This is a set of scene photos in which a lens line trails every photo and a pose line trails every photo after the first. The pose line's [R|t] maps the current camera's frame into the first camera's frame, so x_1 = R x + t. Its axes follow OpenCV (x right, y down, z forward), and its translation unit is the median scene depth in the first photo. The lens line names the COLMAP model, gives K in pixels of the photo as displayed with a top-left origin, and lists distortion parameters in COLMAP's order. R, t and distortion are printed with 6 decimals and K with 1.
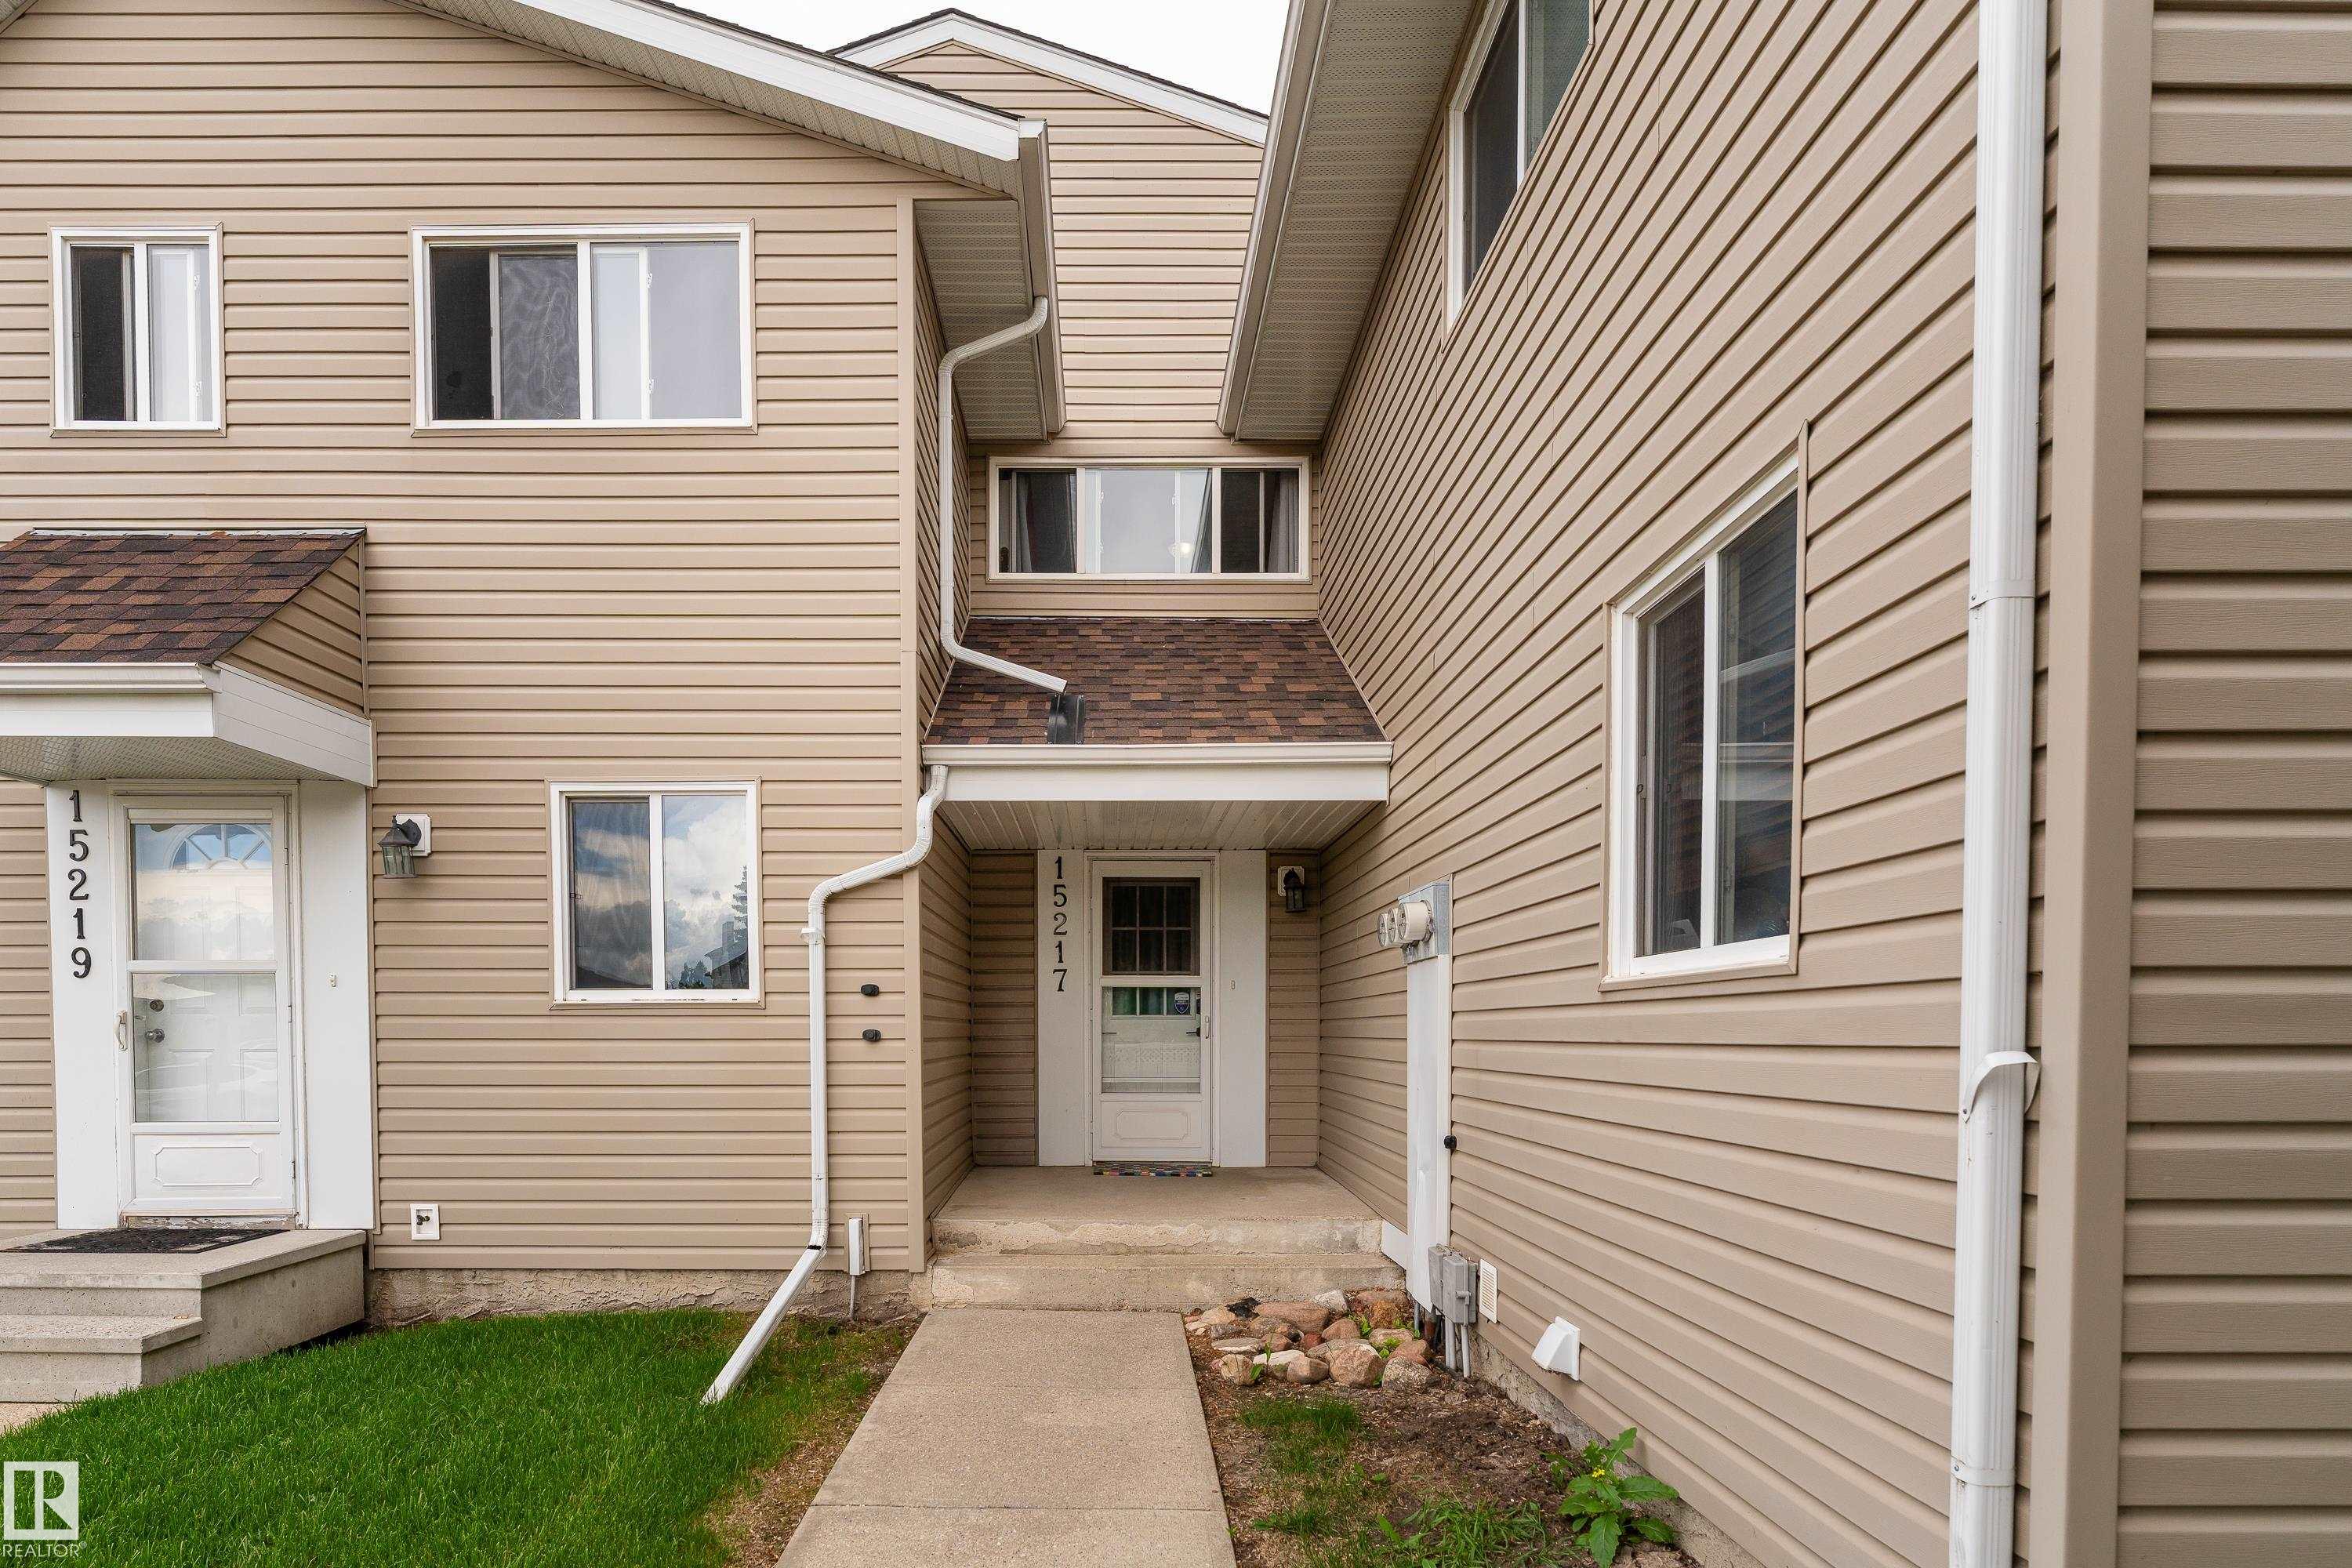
lens RADIAL K [[1009.2, 0, 1177.5], [0, 1009.2, 791.8], [0, 0, 1]] dist [-0.007490, 0.000199]
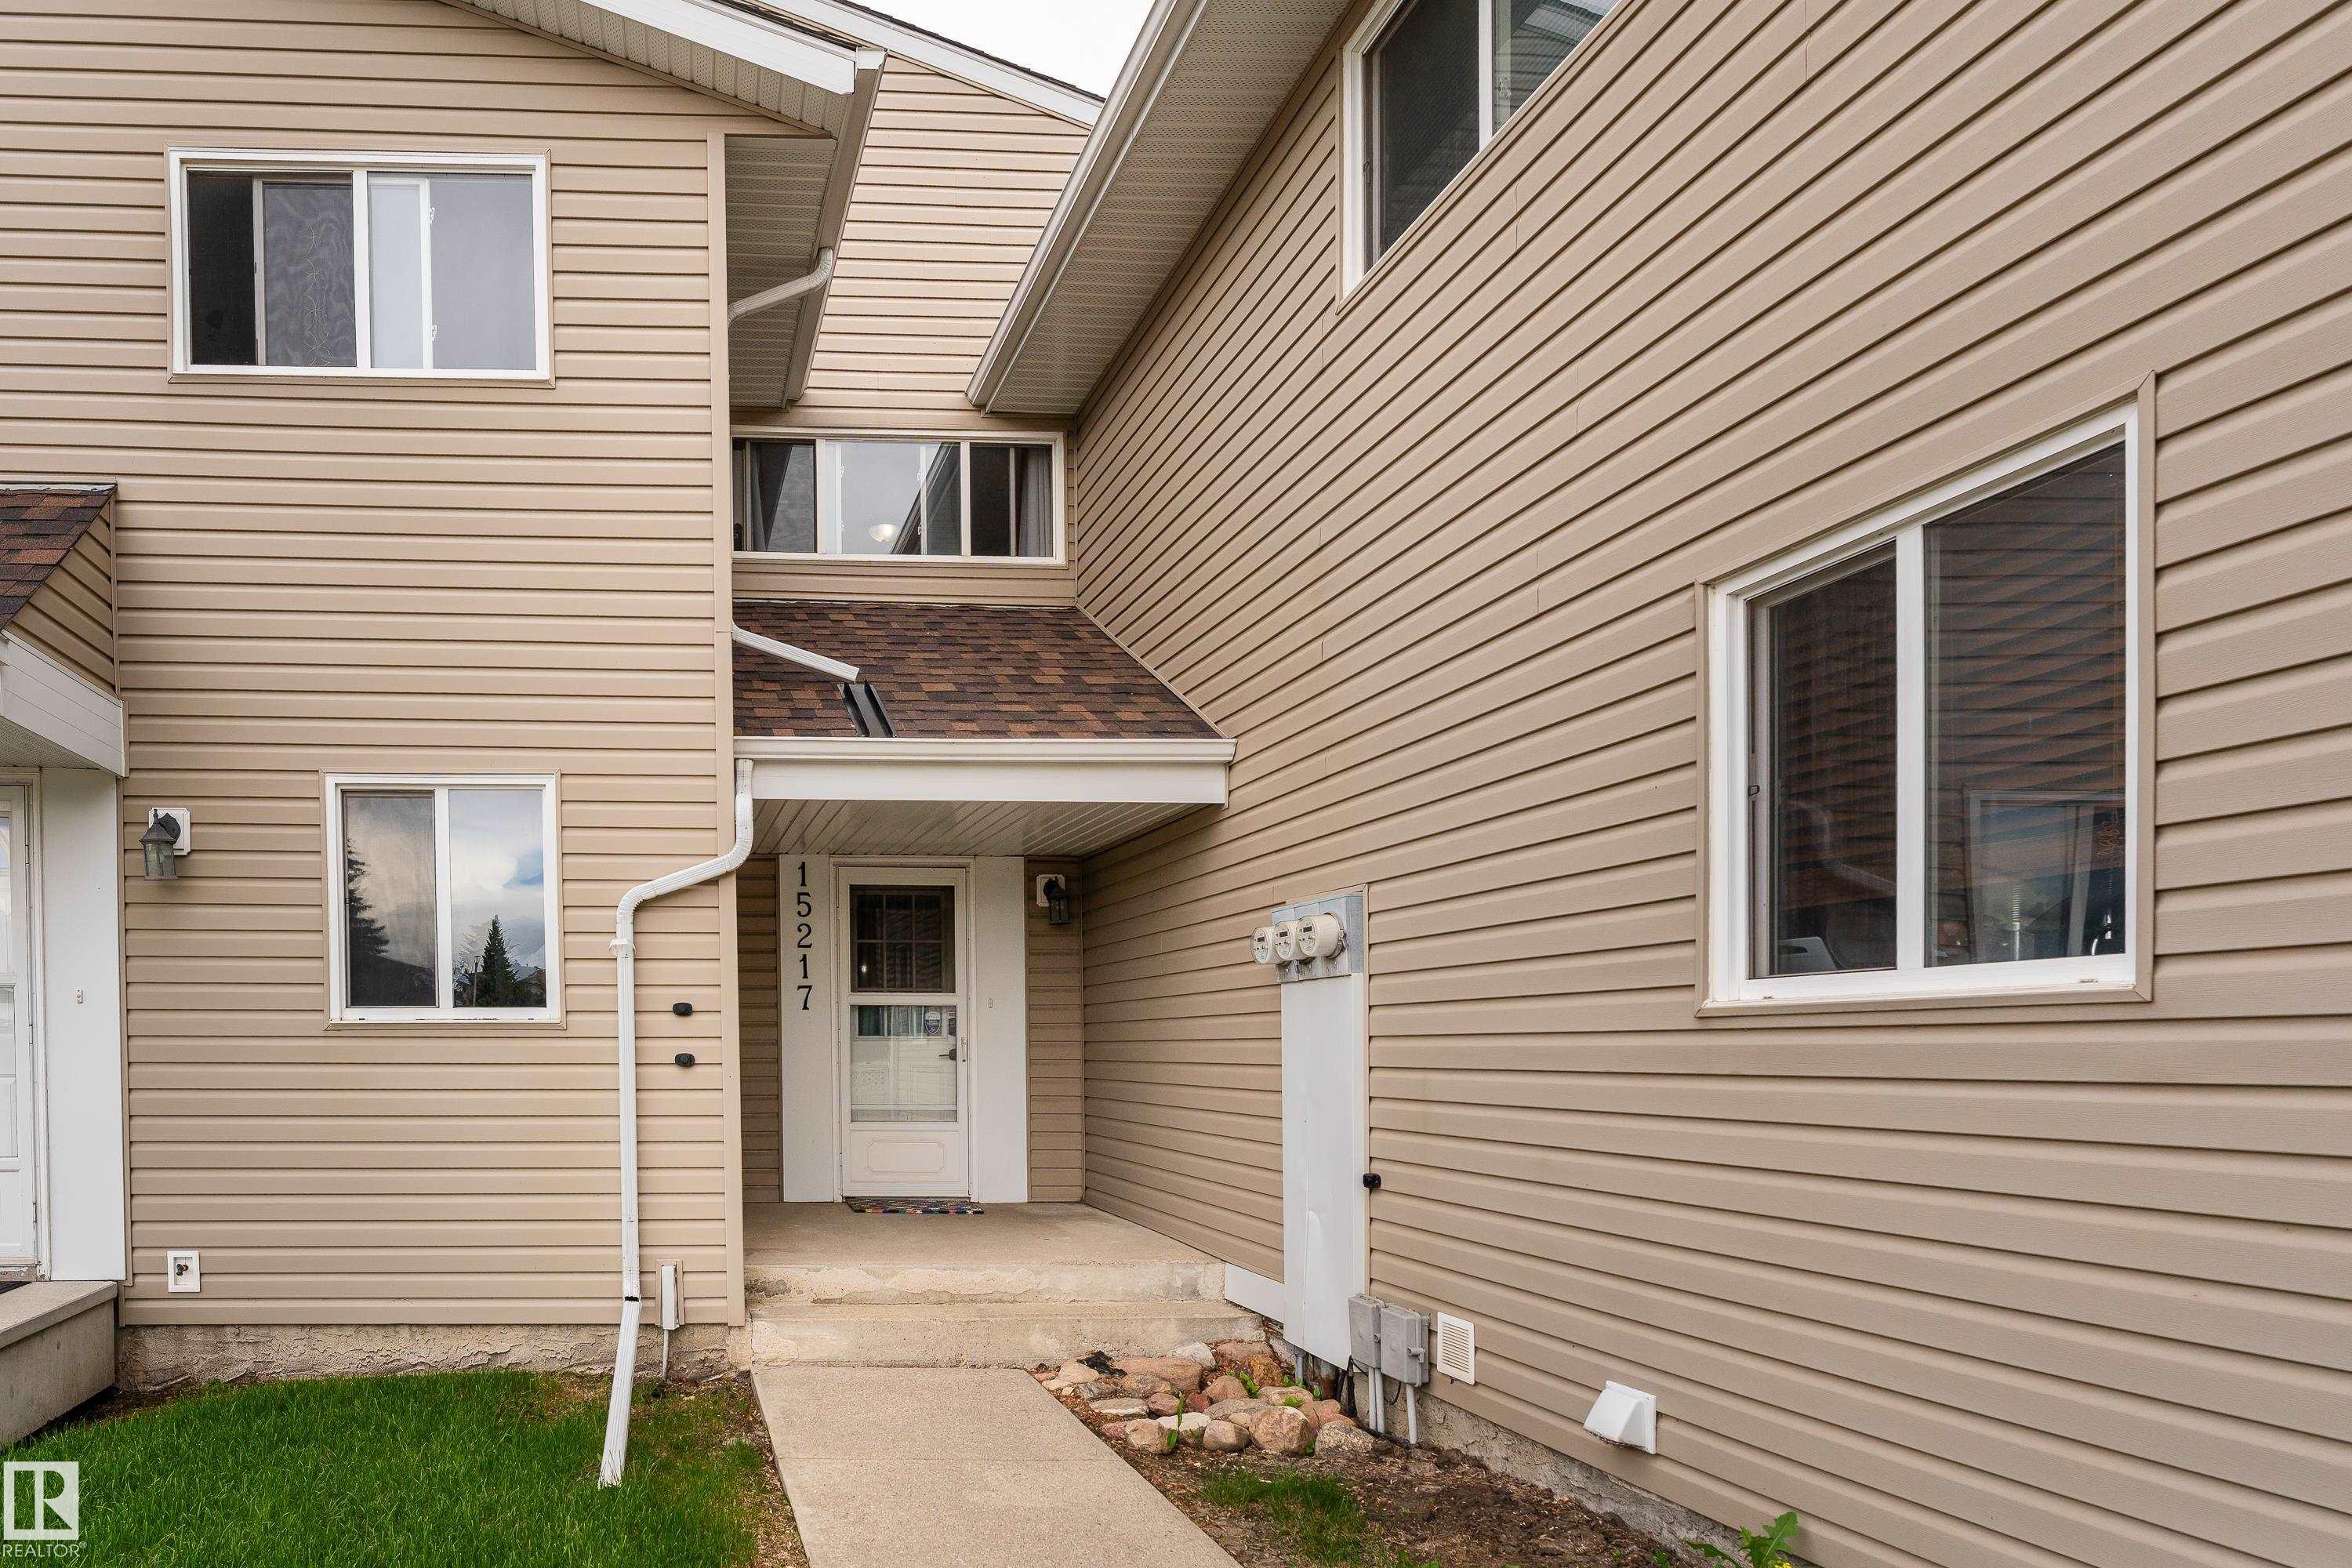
lens RADIAL K [[1127.8, 0, 1175.5], [0, 1127.8, 779.0], [0, 0, 1]] dist [-0.006391, -0.000790]
pose [[0.999367, 0.010534, 0.033992, 0.101477], [-0.010193, 0.999896, -0.010180, -0.002075], [-0.034096, 0.009827, 0.999370, -0.017570]]
